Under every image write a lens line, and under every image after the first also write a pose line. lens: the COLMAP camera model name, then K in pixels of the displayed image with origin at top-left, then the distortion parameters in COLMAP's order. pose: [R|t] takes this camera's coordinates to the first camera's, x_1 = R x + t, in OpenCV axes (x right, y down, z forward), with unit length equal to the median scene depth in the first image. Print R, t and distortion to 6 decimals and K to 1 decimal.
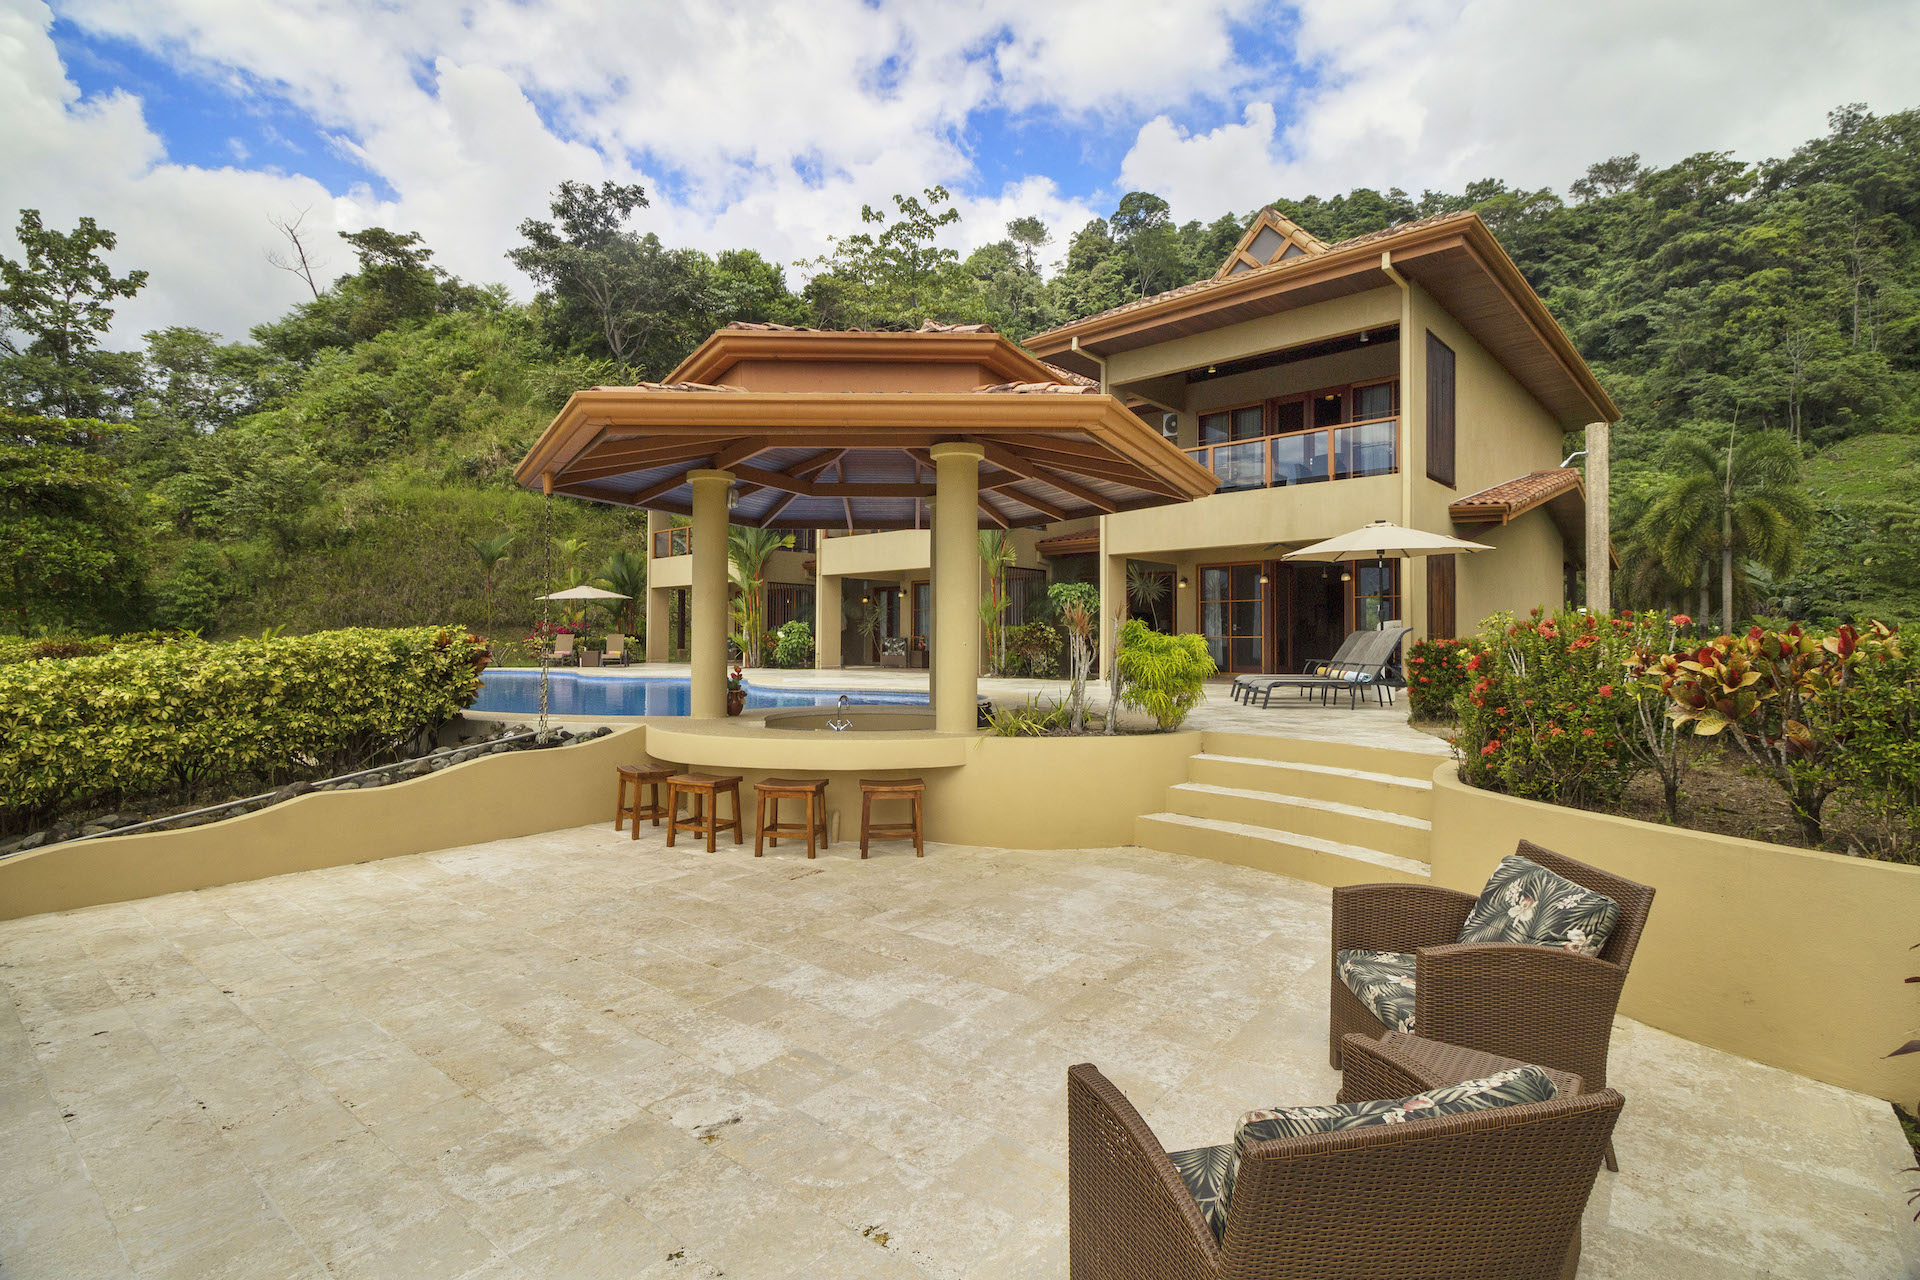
lens RADIAL K [[916.1, 0, 952.5], [0, 916.1, 633.1], [0, 0, 1]] dist [0.000138, -0.011114]
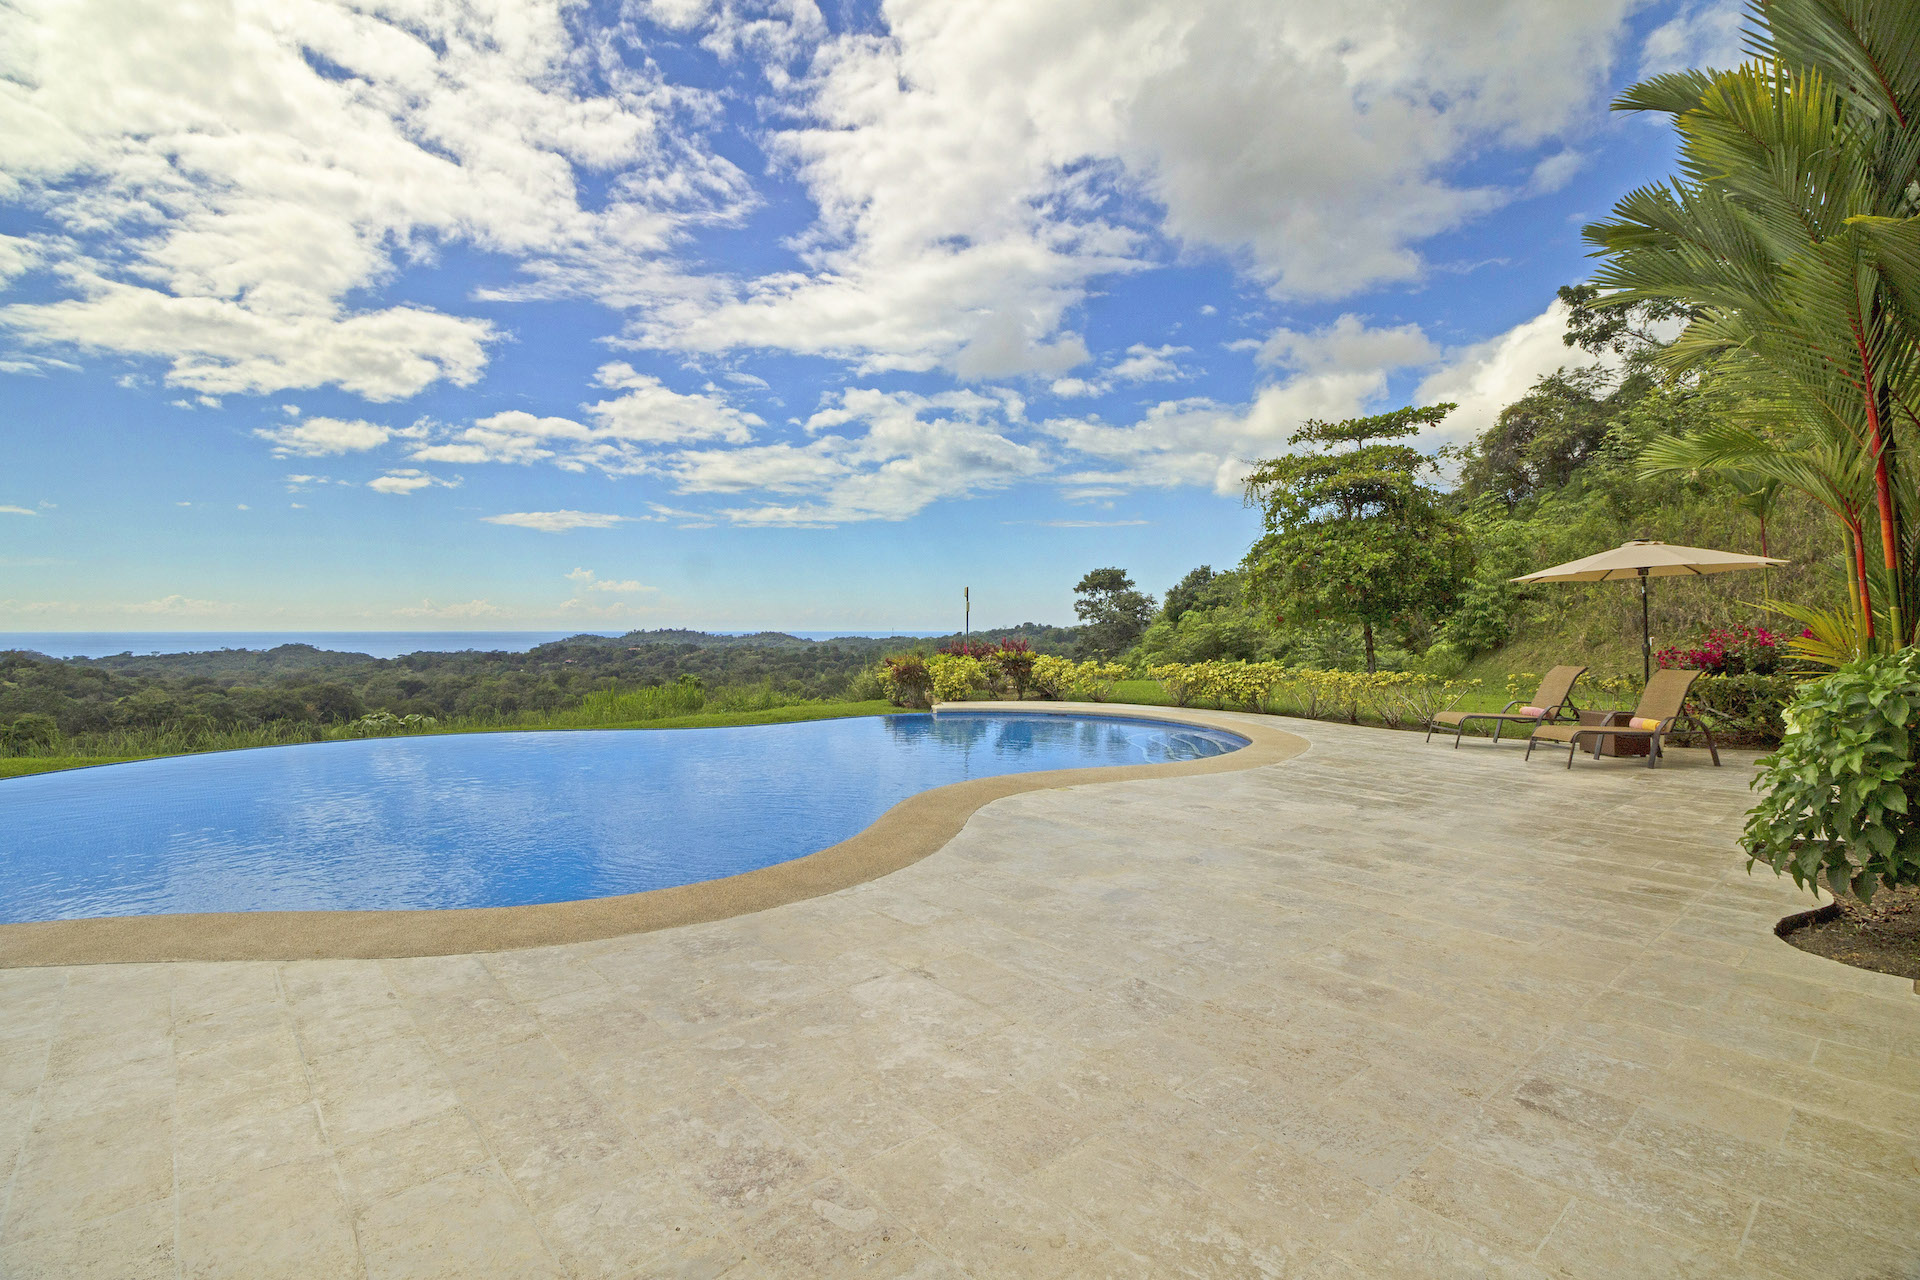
lens RADIAL K [[916.1, 0, 959.4], [0, 916.1, 627.0], [0, 0, 1]] dist [0.000138, -0.011114]
pose [[-0.078725, -0.004525, -0.996886, 0.001957], [0.010280, 0.999933, -0.005350, -0.010329], [0.996843, -0.010669, -0.078674, 0.464155]]
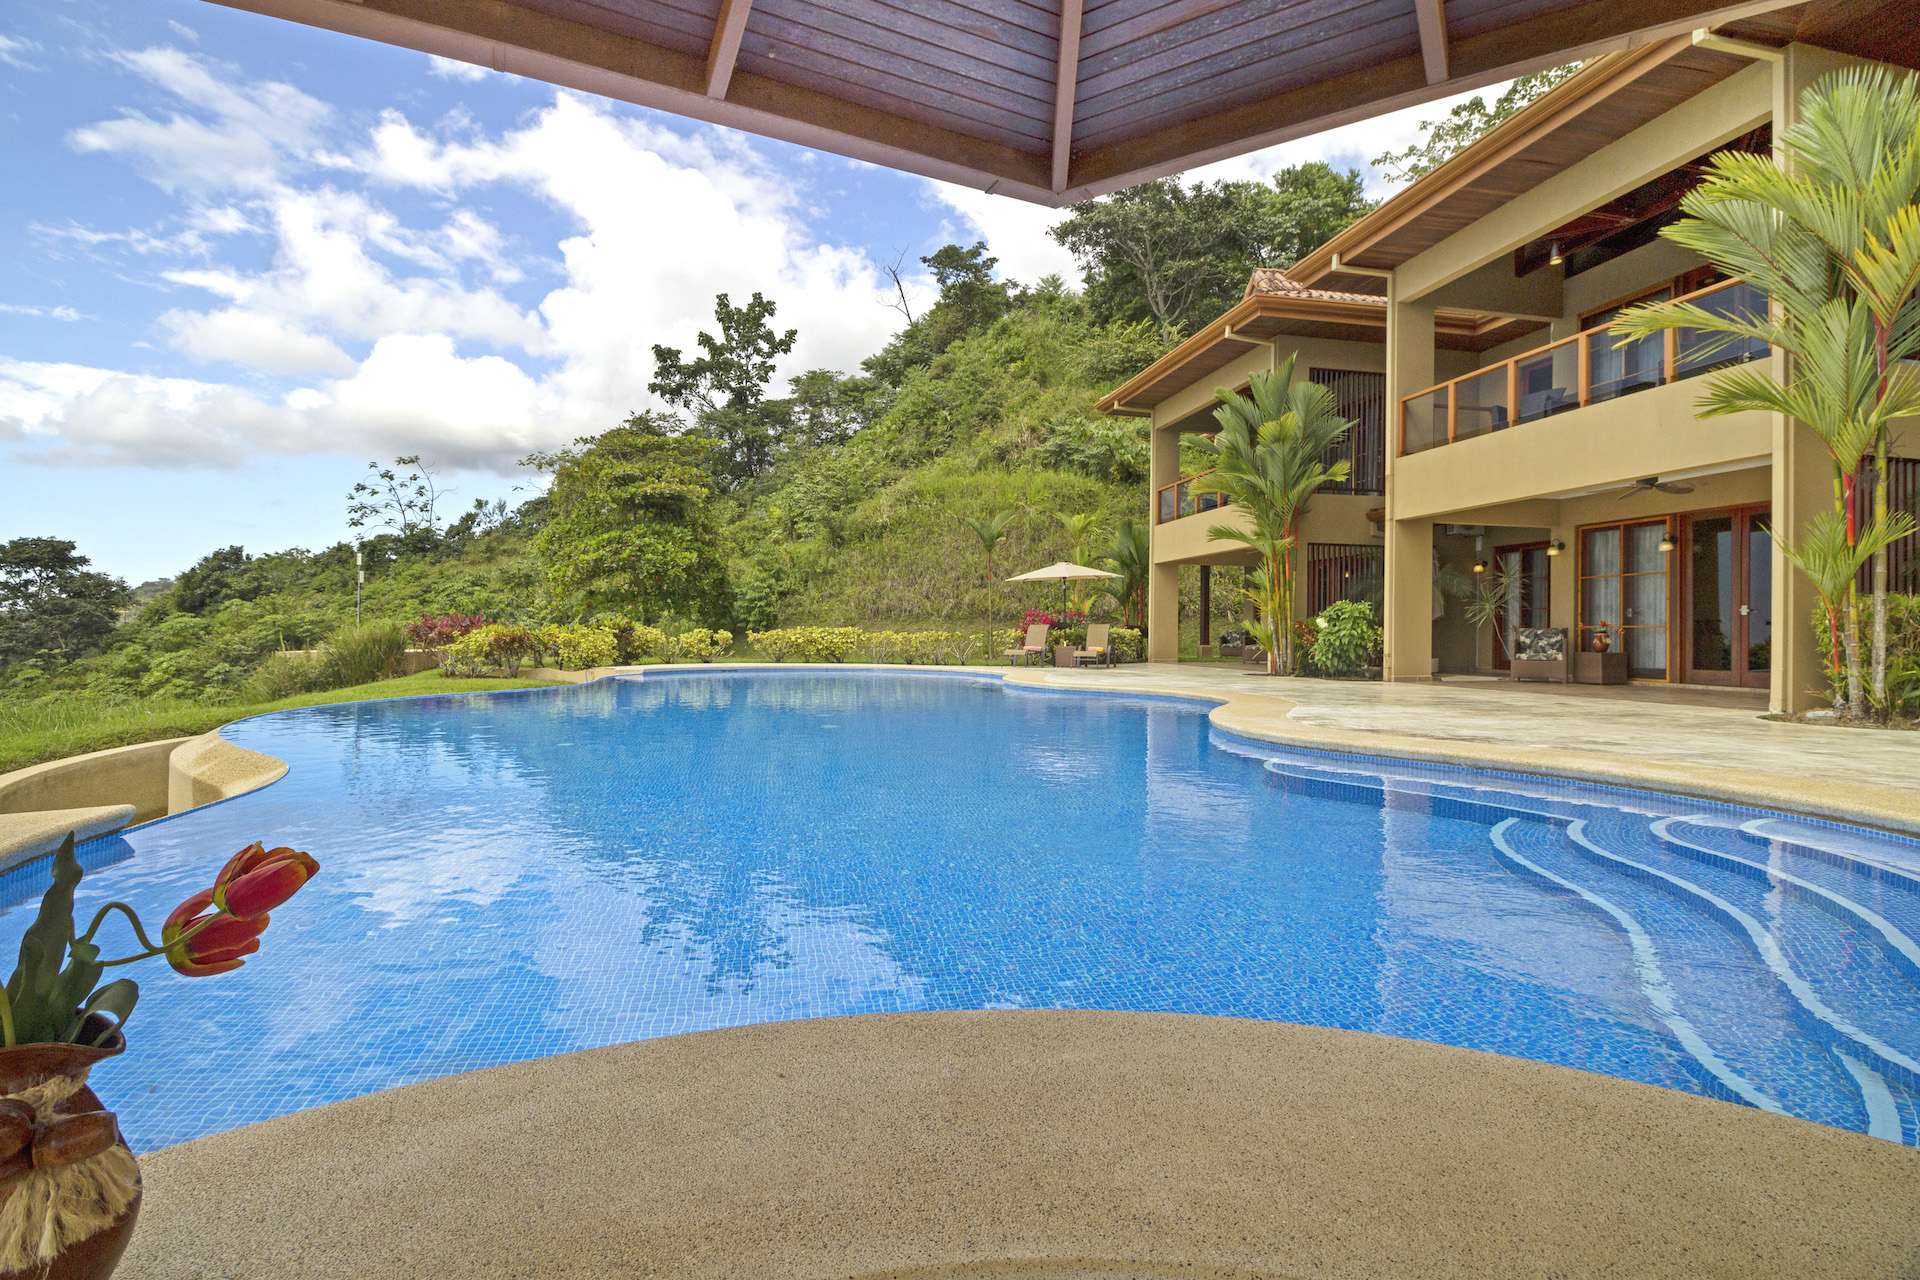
lens RADIAL K [[916.1, 0, 953.7], [0, 916.1, 642.6], [0, 0, 1]] dist [0.000138, -0.011114]
pose [[0.820841, 0.008378, -0.571095, -0.020790], [0.000348, 0.999885, 0.015167, 0.002782], [0.571156, -0.012649, 0.820744, 0.187516]]
